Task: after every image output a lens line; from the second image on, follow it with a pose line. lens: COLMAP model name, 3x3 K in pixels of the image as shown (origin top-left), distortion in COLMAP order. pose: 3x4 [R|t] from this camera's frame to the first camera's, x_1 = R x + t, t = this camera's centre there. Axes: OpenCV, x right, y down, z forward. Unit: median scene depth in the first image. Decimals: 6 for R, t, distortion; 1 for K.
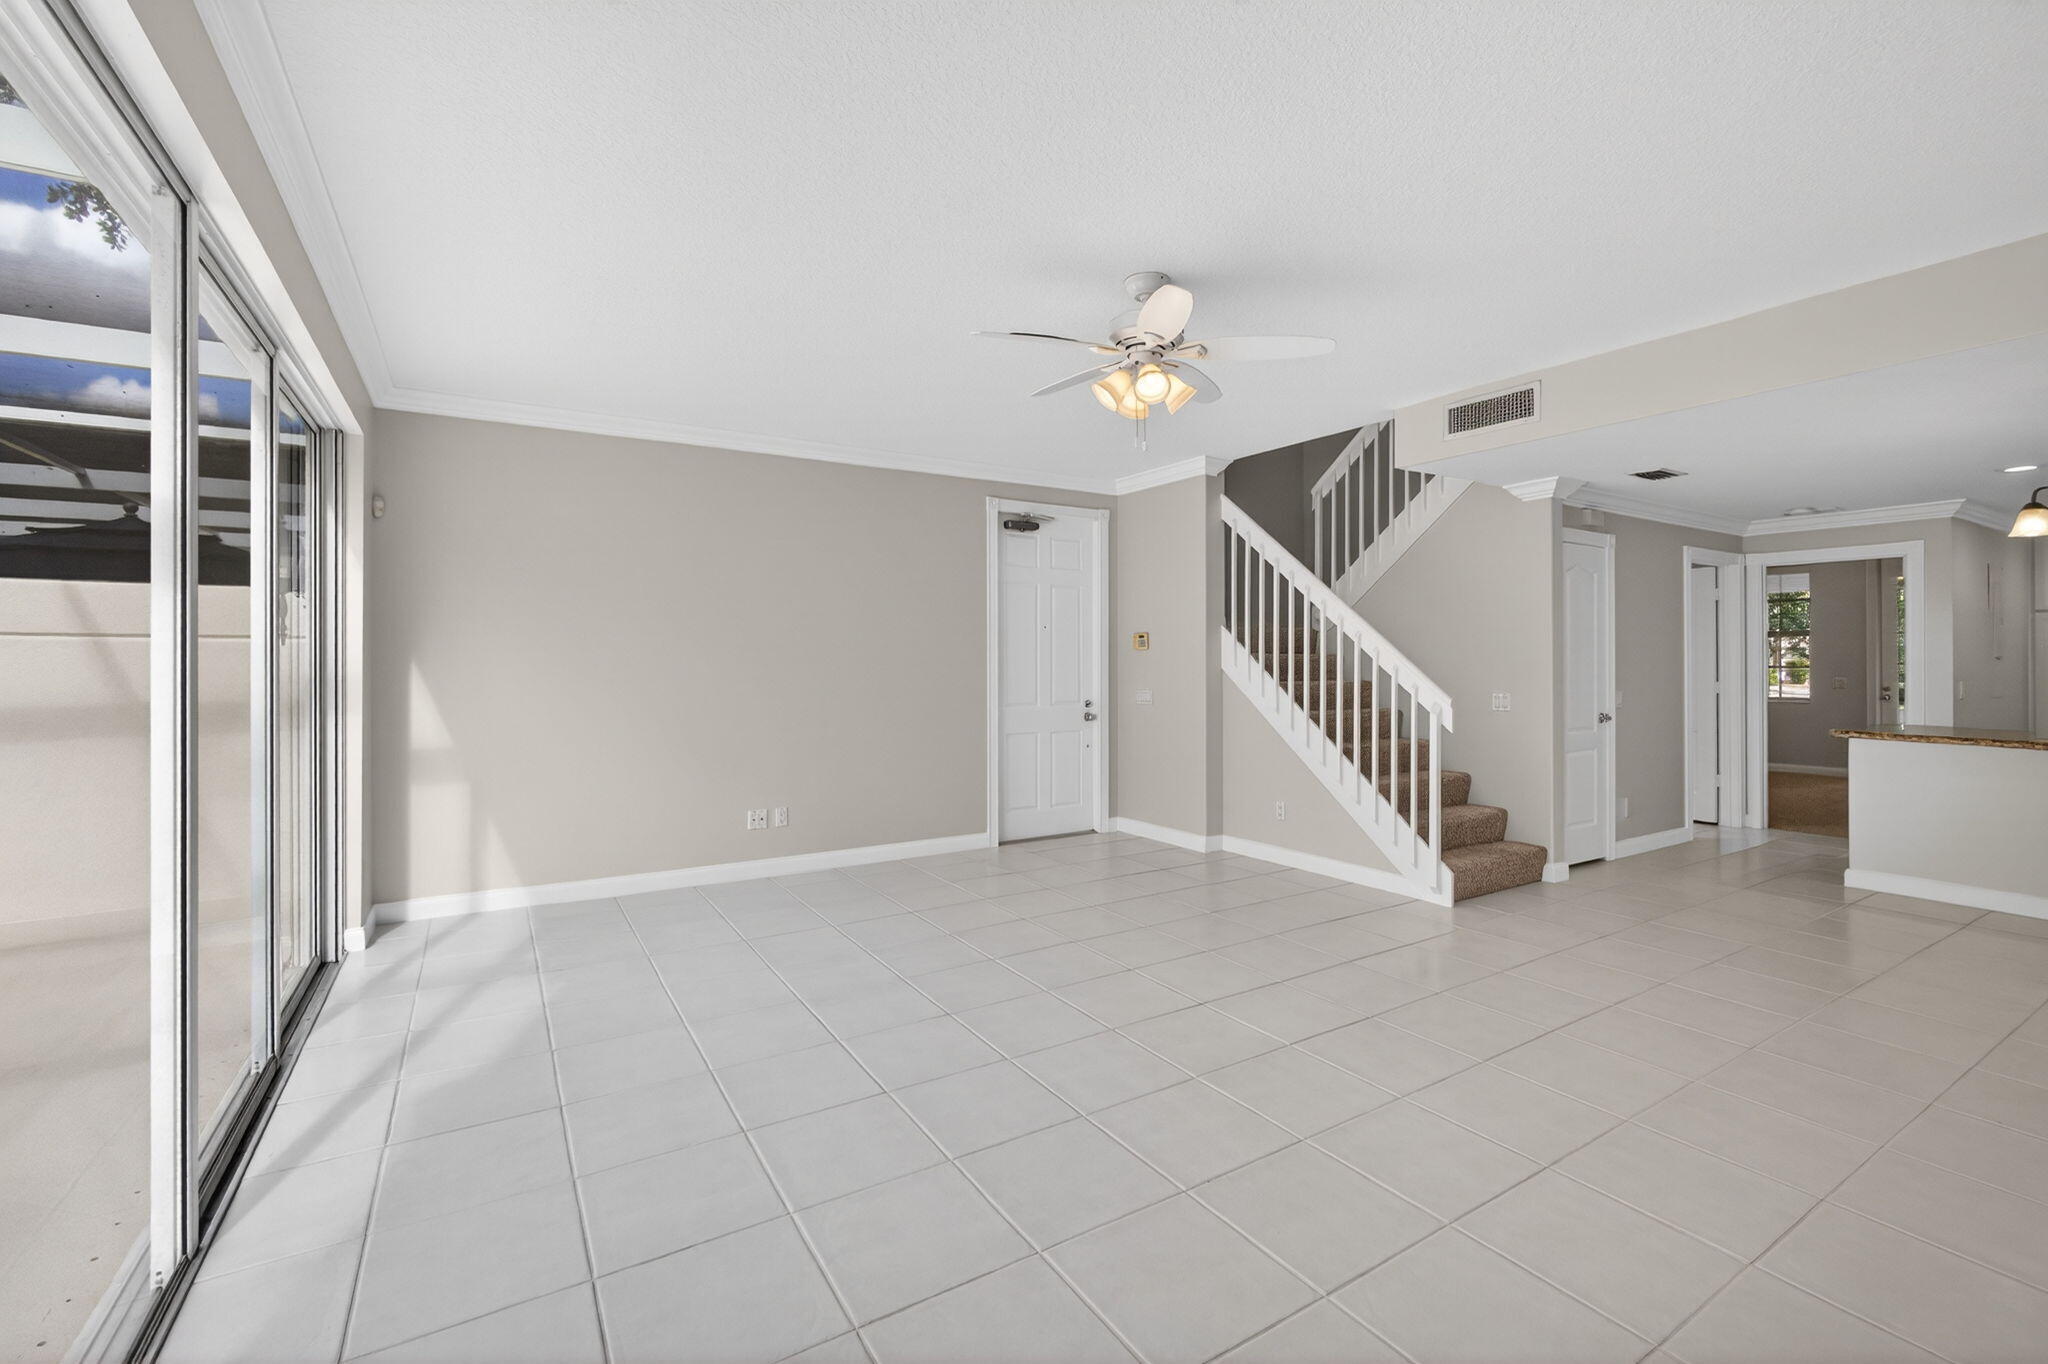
lens RADIAL K [[882.8, 0, 1019.1], [0, 882.8, 655.7], [0, 0, 1]] dist [-0.001414, 0.000172]
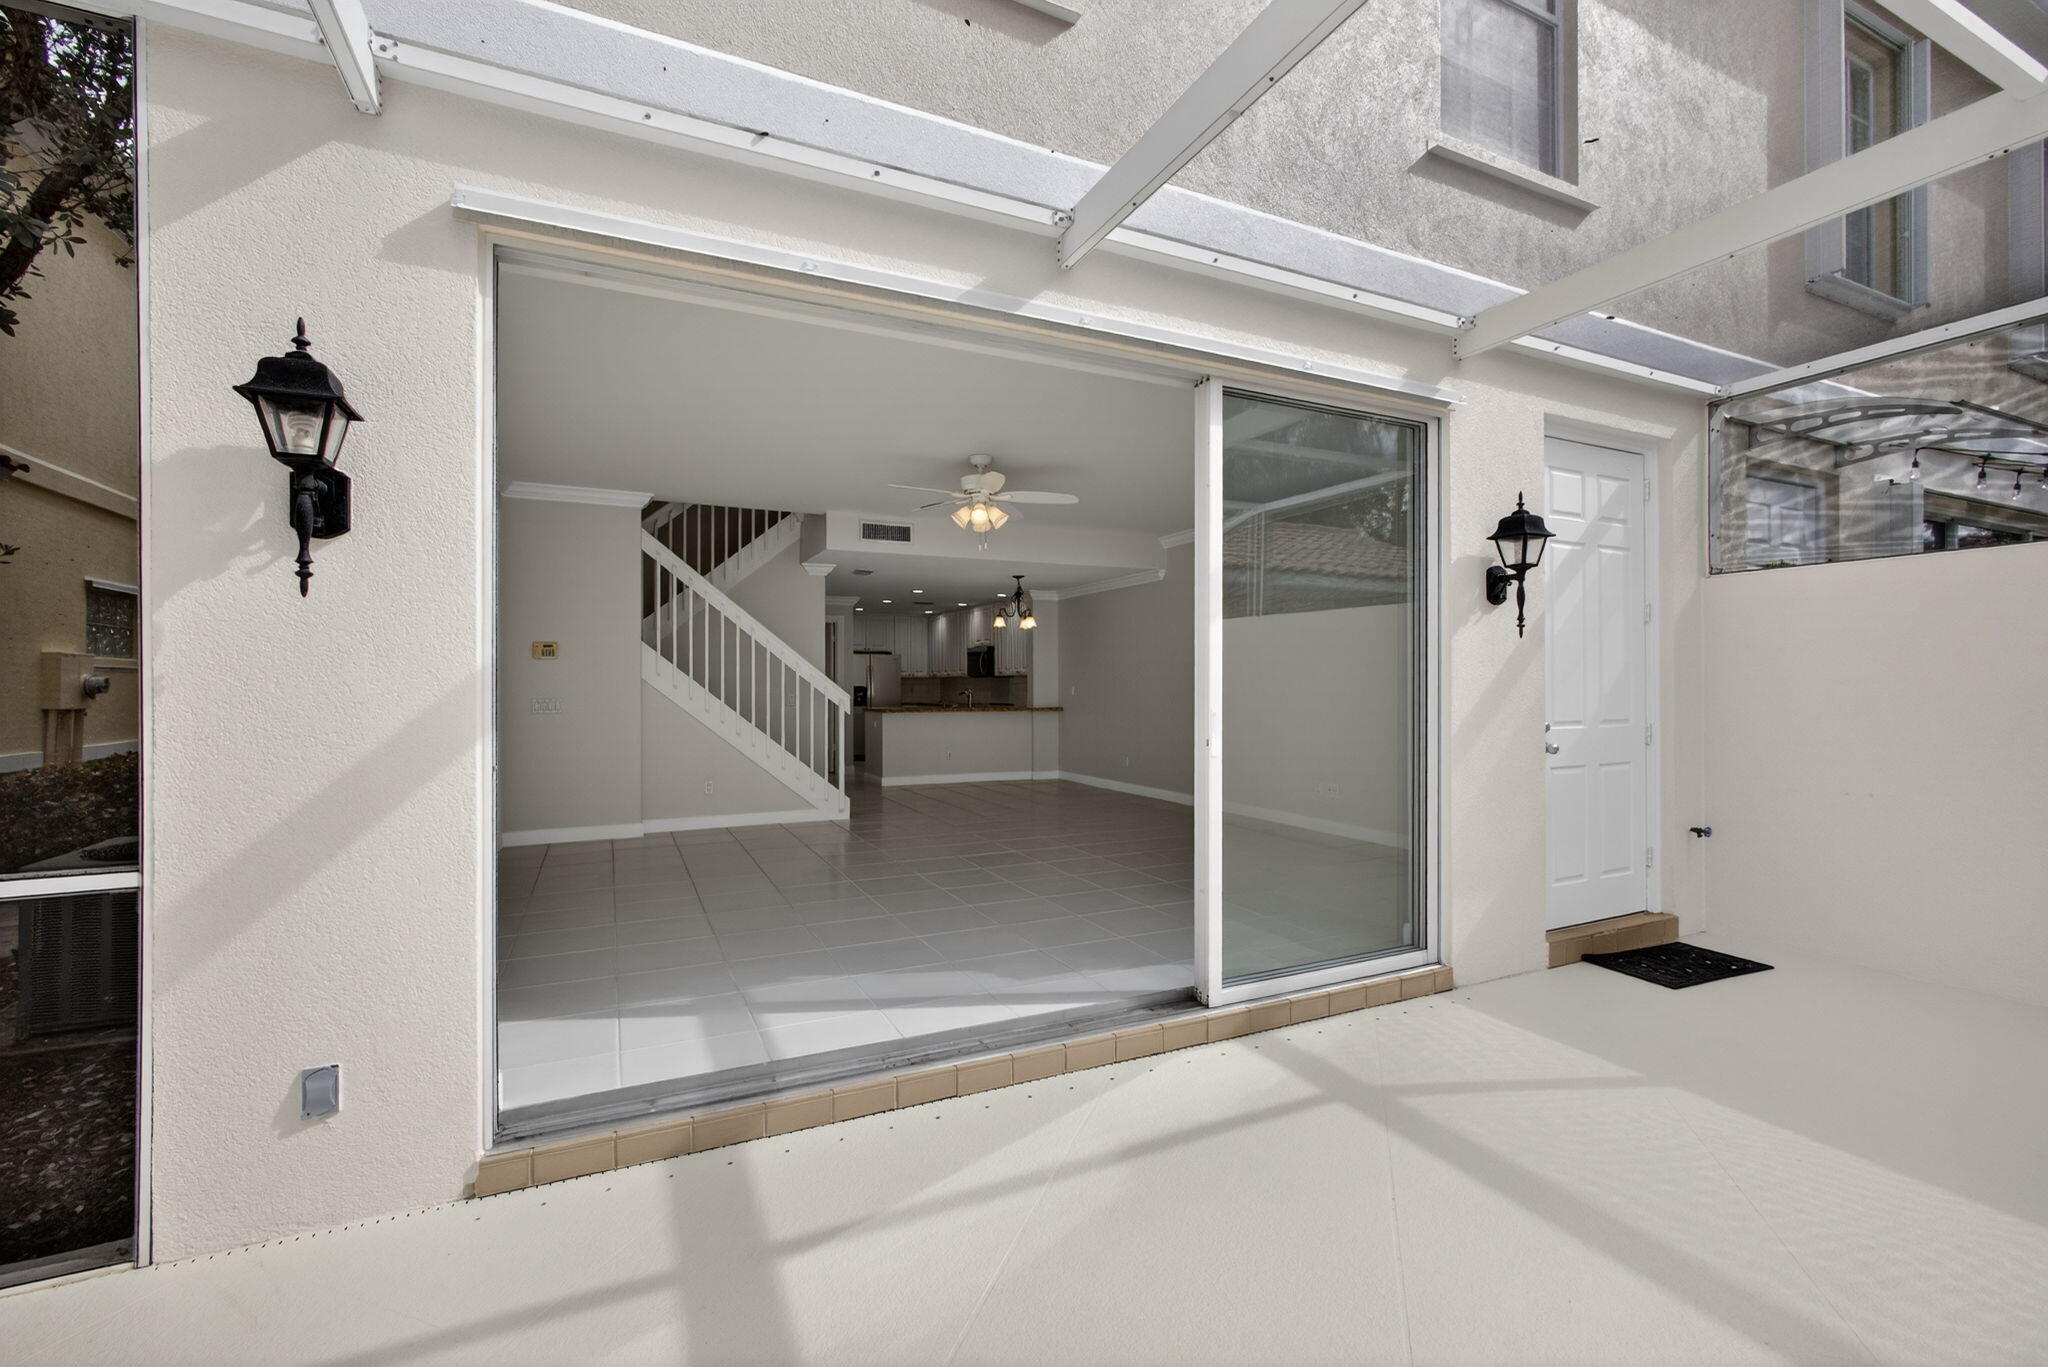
lens RADIAL K [[870.9, 0, 1021.7], [0, 870.9, 676.2], [0, 0, 1]] dist [-0.008205, 0.000065]
pose [[0.117719, 0.010052, 0.992996, -0.848641], [-0.004282, 0.999945, -0.009614, 0.022360], [-0.993038, -0.003120, 0.117755, 0.371213]]
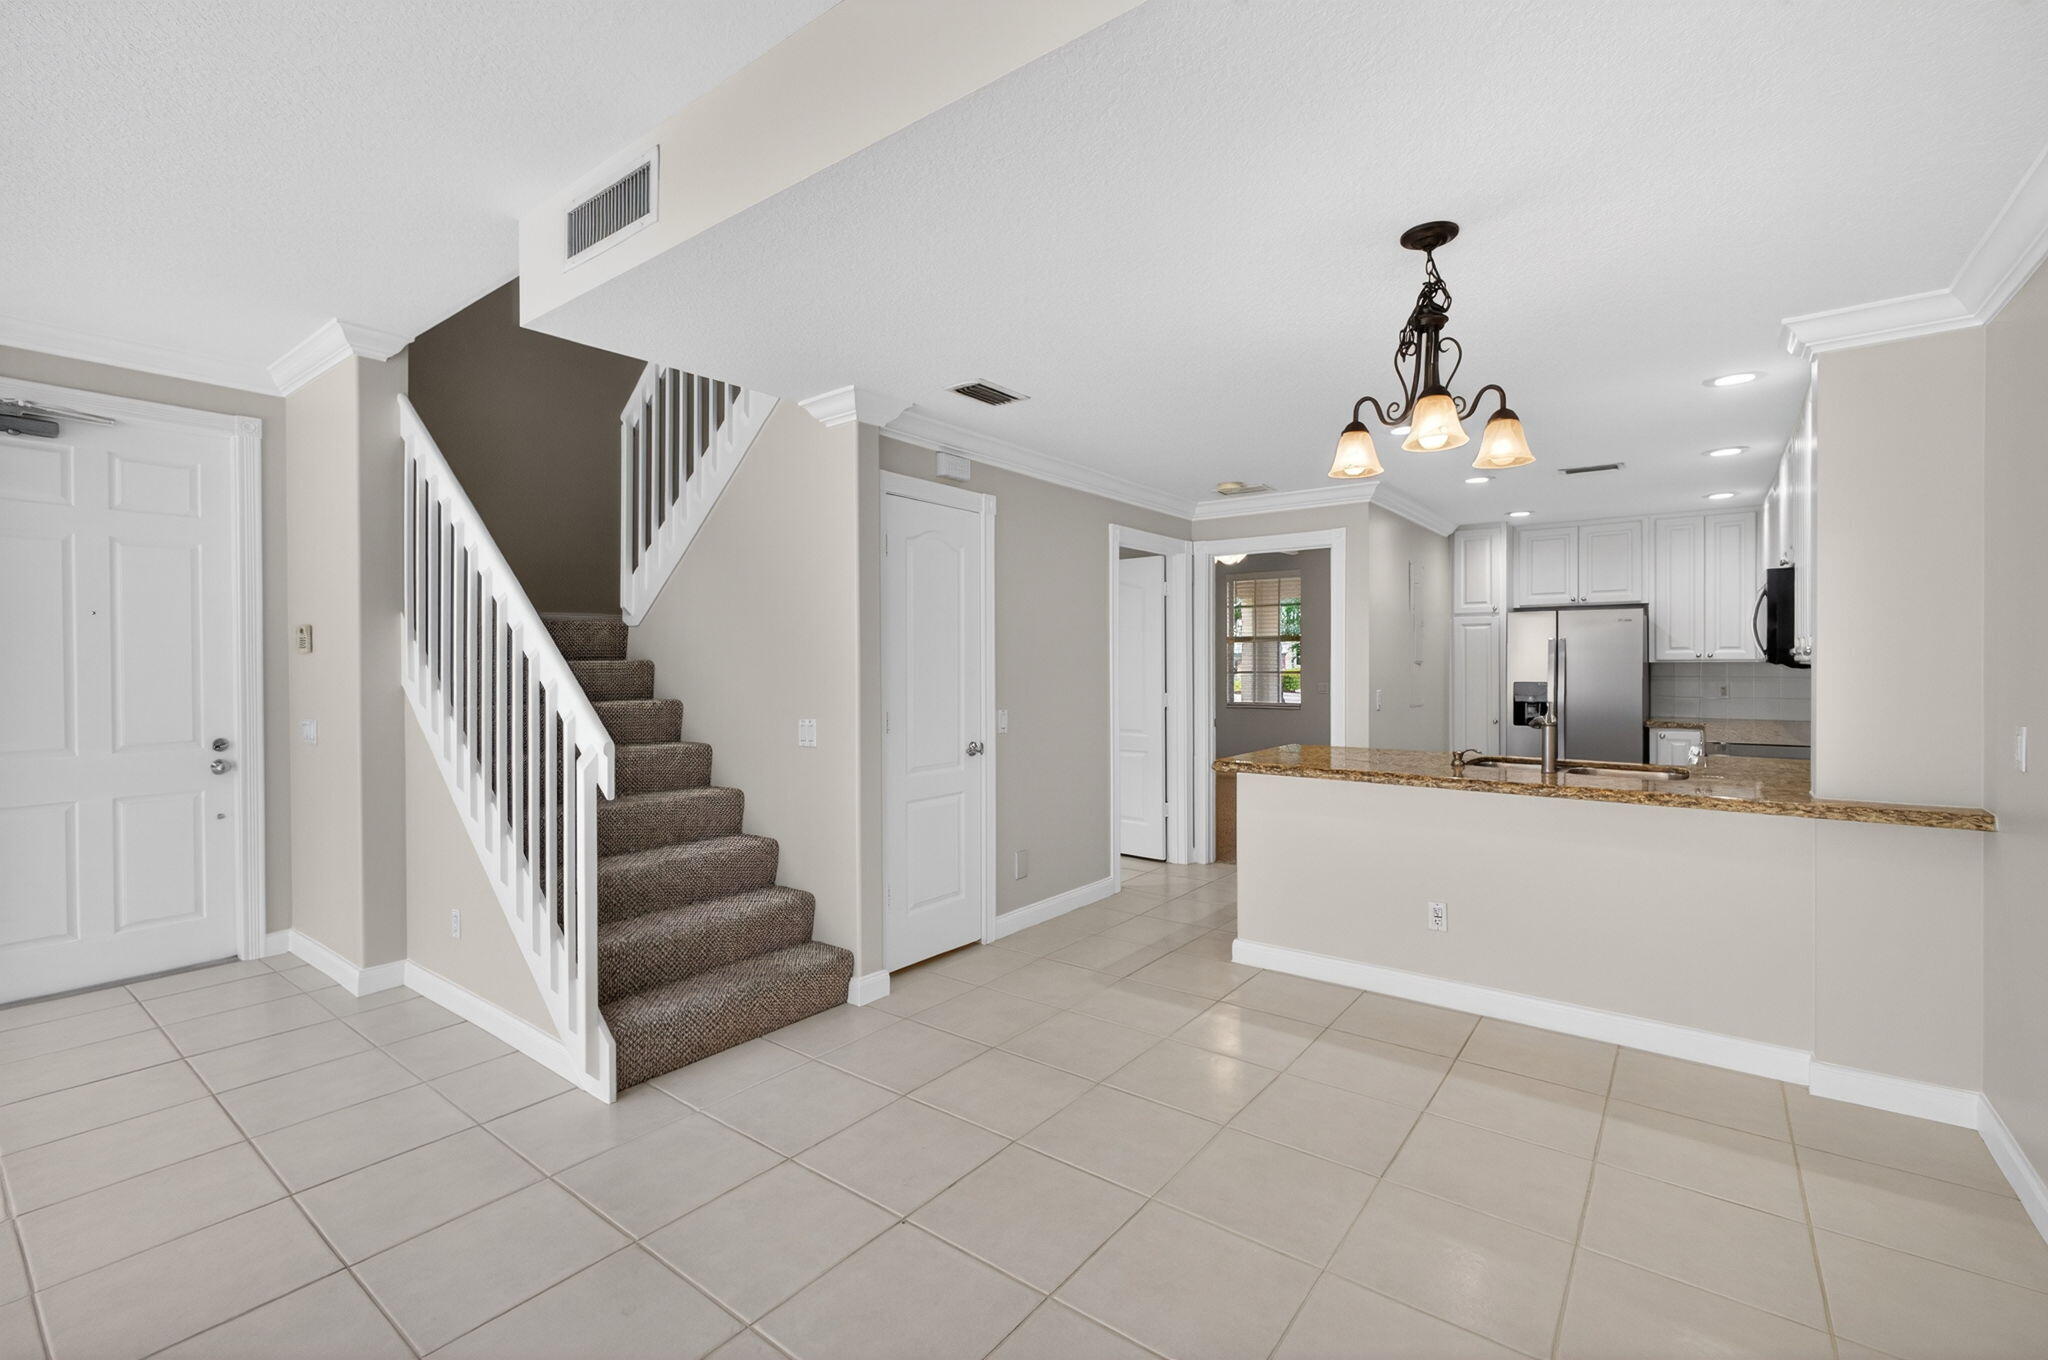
lens RADIAL K [[894.0, 0, 1030.1], [0, 894.0, 685.7], [0, 0, 1]] dist [-0.012409, 0.000315]
pose [[0.934453, -0.010916, 0.355919, 0.416312], [0.001359, 0.999632, 0.027091, -0.000618], [-0.356084, -0.024832, 0.934124, 0.283517]]
